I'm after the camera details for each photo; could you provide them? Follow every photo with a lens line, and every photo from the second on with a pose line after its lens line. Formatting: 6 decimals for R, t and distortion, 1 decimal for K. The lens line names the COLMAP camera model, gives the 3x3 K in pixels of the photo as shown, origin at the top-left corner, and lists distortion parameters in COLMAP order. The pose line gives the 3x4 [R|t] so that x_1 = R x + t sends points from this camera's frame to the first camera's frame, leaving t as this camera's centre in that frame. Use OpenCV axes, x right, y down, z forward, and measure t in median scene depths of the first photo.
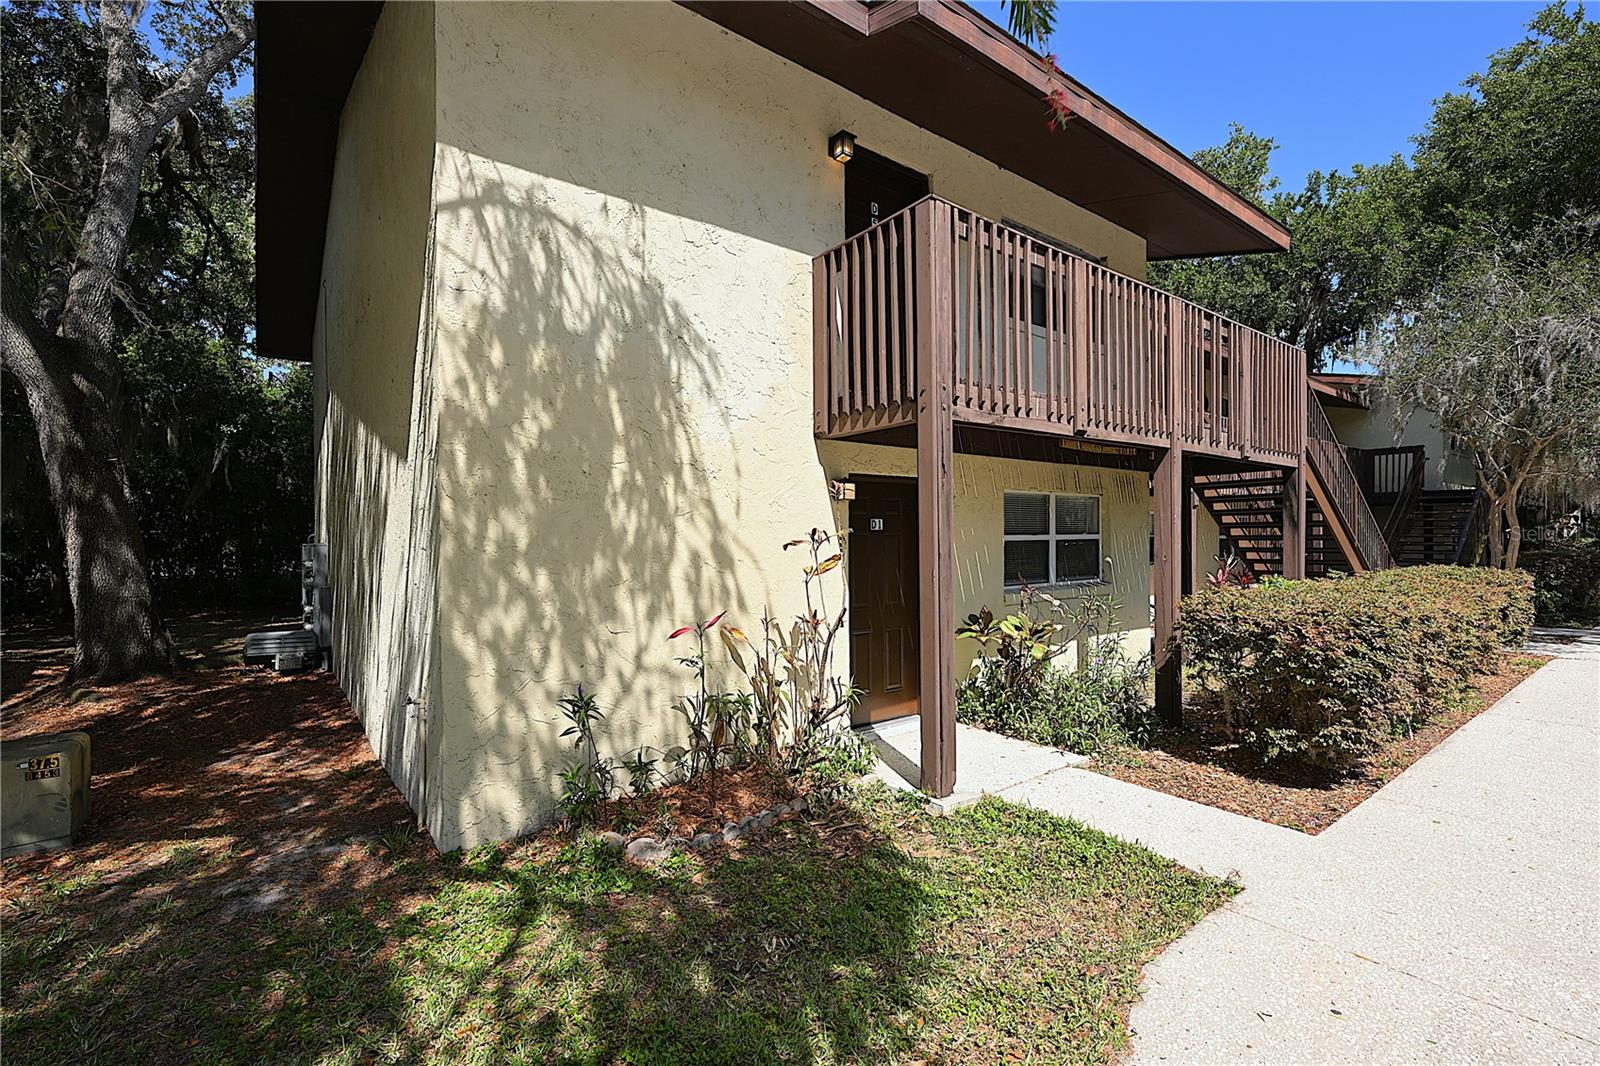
lens RADIAL K [[756.3, 0, 800.0], [0, 756.3, 533.0], [0, 0, 1]] dist [-0.021240, -0.000001]
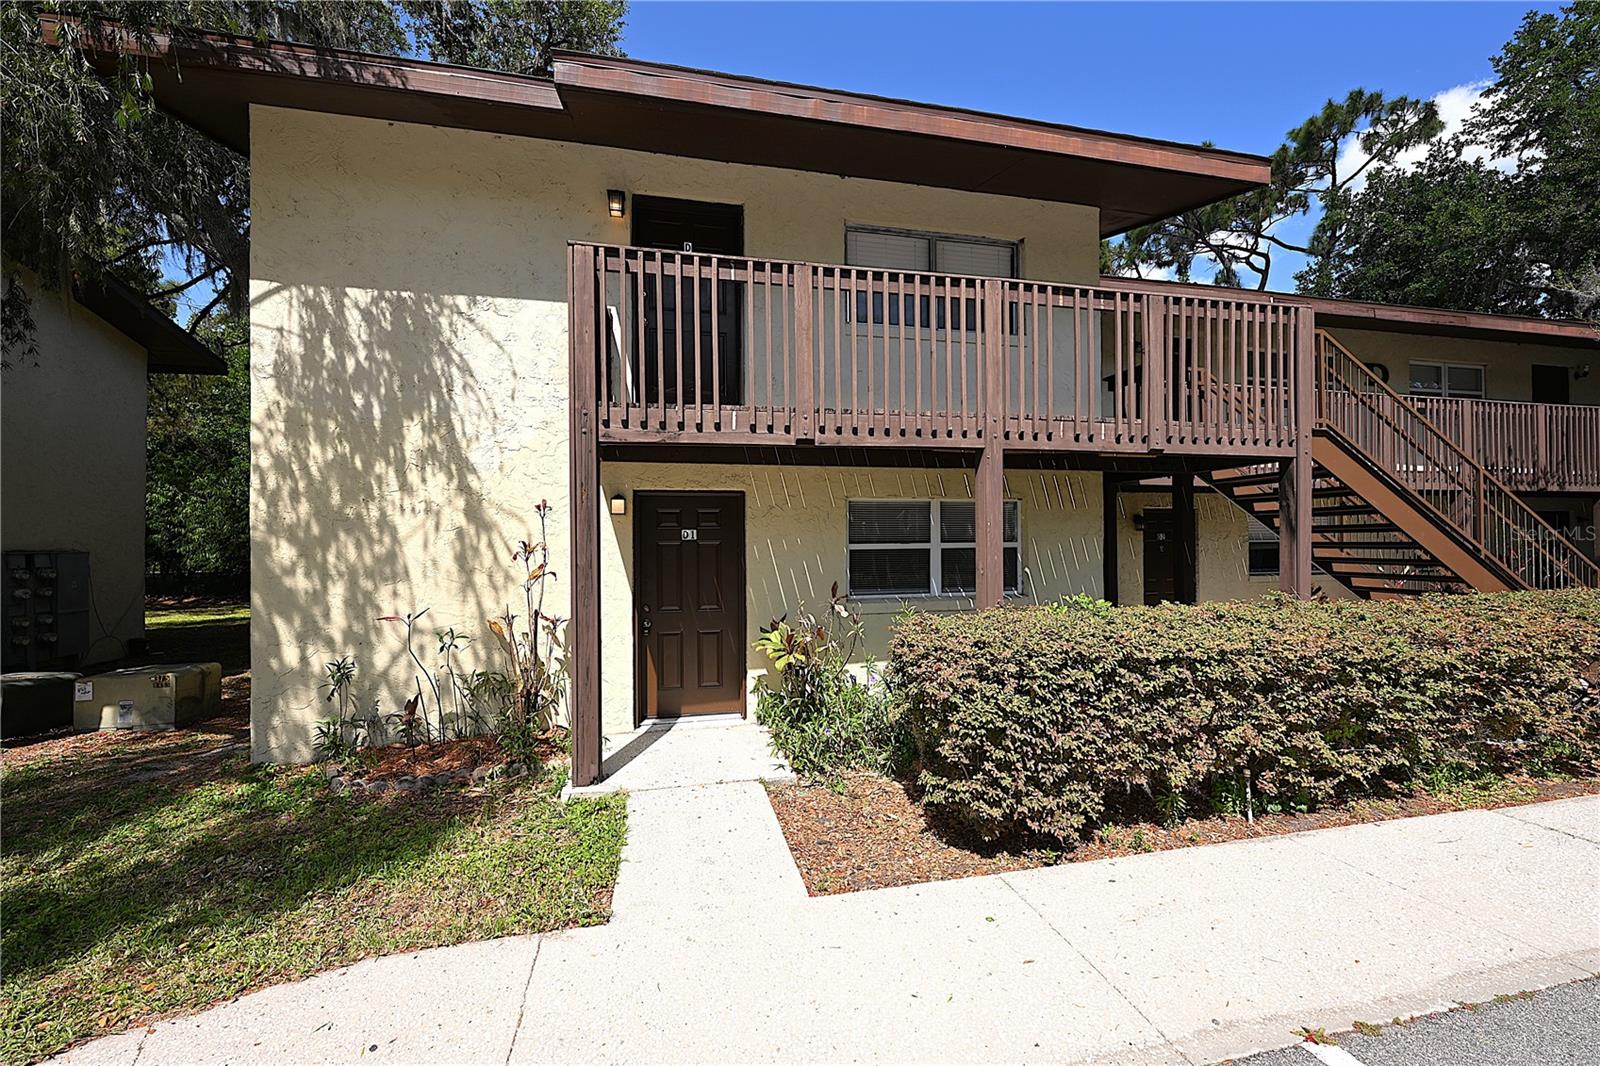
lens RADIAL K [[675.5, 0, 800.0], [0, 675.5, 533.0], [0, 0, 1]] dist [-0.020523, -0.000144]
pose [[0.897854, -0.003903, -0.440275, 0.761621], [0.002906, 0.999991, -0.002939, -0.011707], [0.440283, 0.001359, 0.897858, 0.215807]]
